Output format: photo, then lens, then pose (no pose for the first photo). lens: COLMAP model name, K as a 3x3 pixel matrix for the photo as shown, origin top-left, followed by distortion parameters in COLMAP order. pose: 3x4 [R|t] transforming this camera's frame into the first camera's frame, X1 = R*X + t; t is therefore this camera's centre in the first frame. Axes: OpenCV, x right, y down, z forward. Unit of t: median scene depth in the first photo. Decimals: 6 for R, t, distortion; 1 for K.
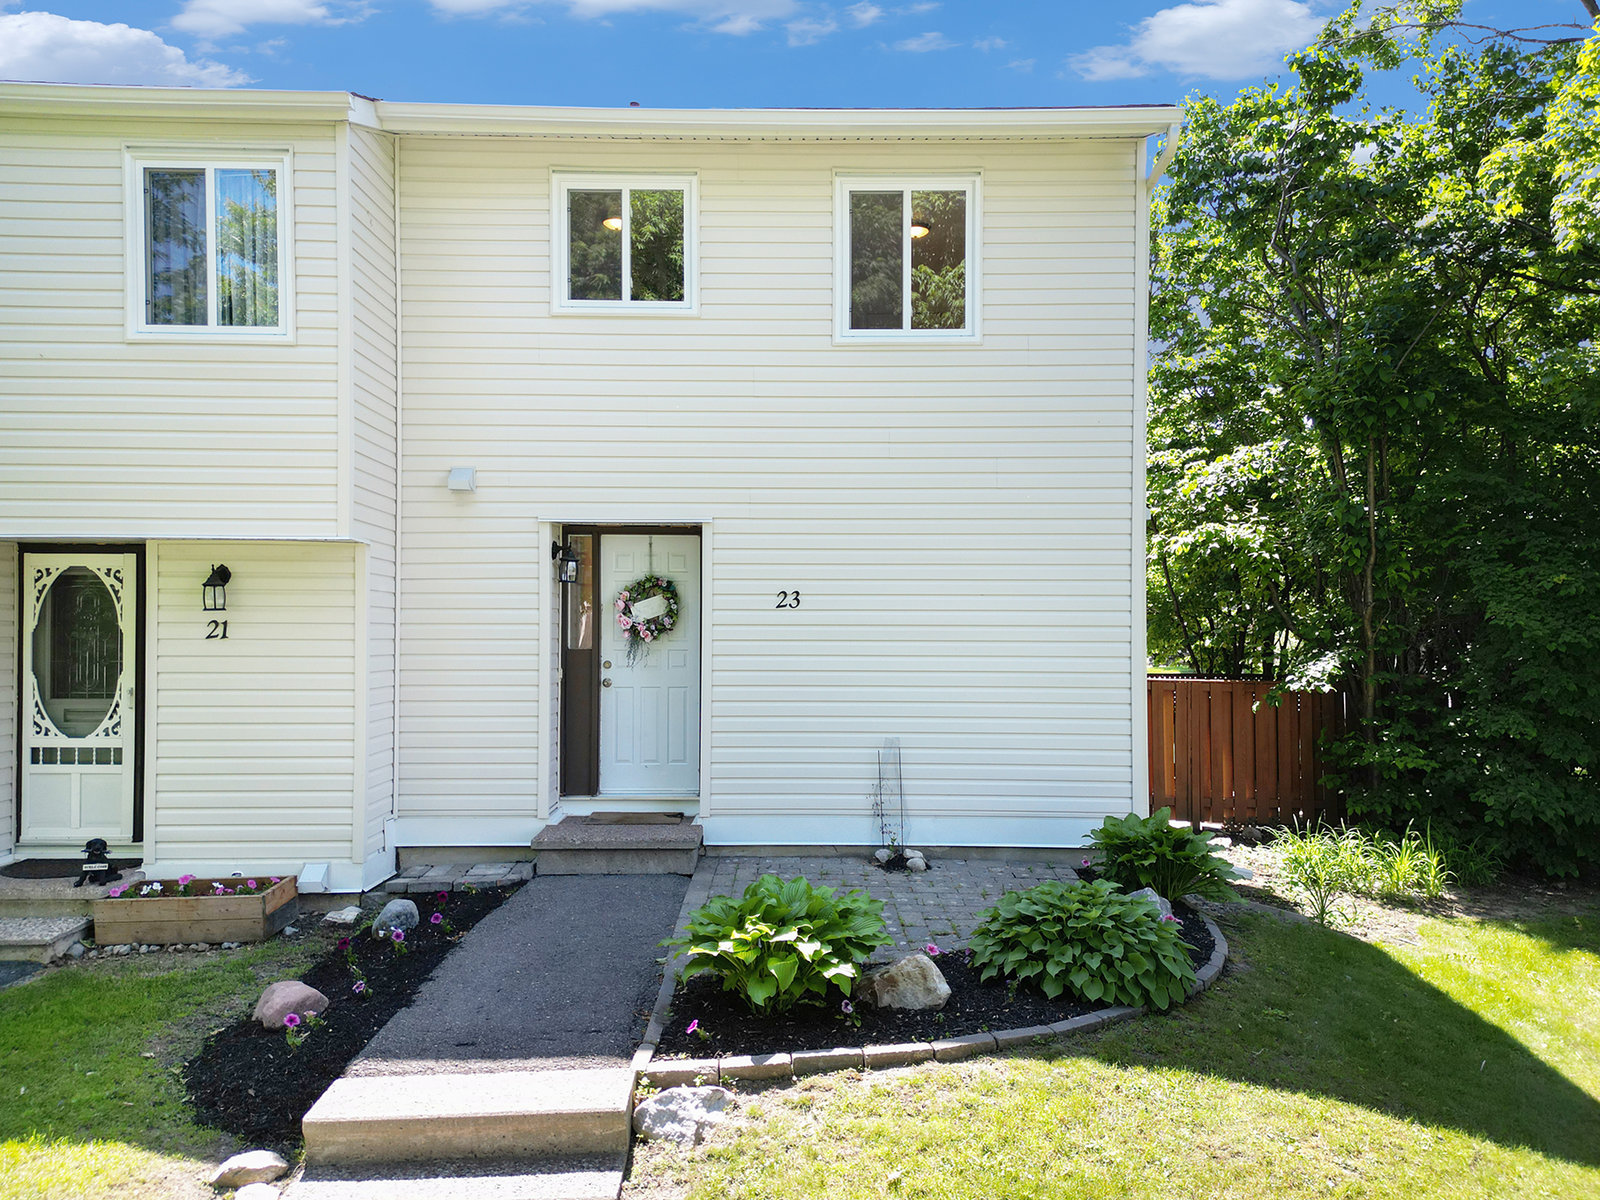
lens RADIAL K [[1179.0, 0, 800.5], [0, 1179.0, 606.1], [0, 0, 1]] dist [0.038159, -0.000801]
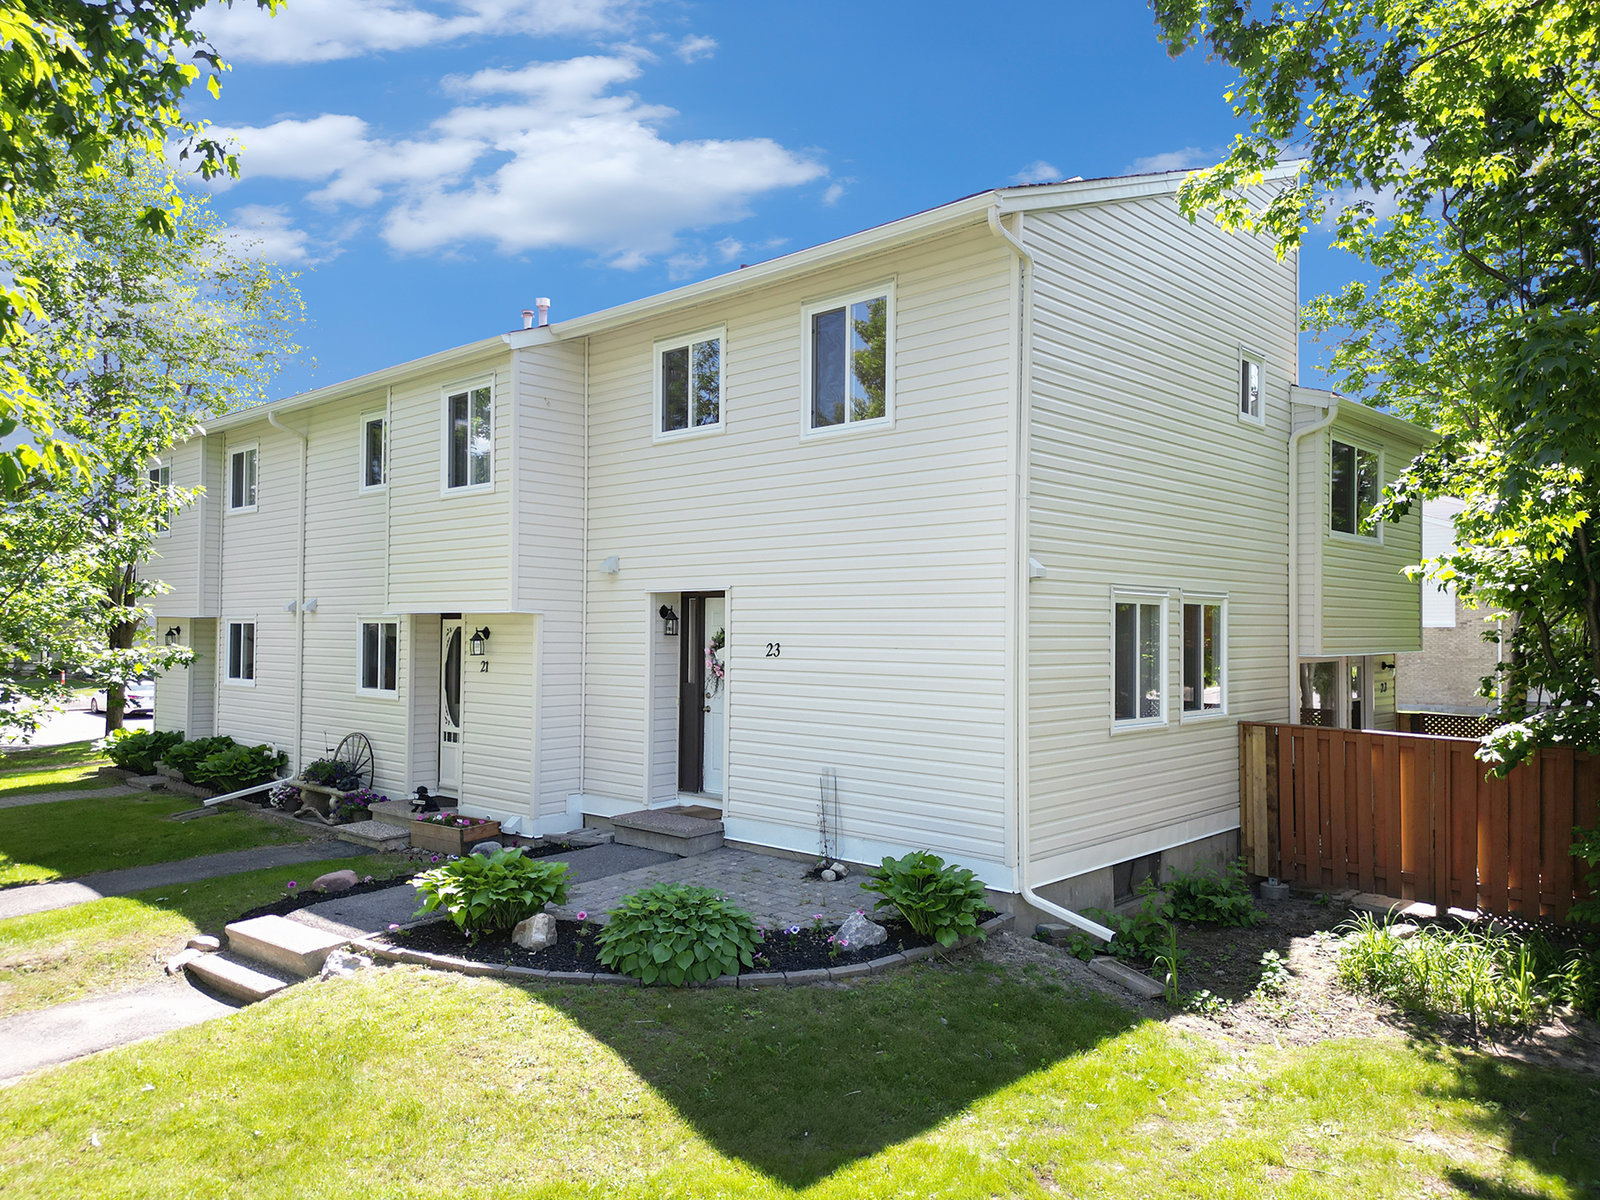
lens RADIAL K [[1179.0, 0, 802.3], [0, 1179.0, 601.0], [0, 0, 1]] dist [0.038159, -0.000801]
pose [[0.722075, -0.016422, -0.691619, 0.919223], [0.012112, 0.999865, -0.011095, -0.045267], [0.691708, -0.000366, 0.722177, 0.121289]]
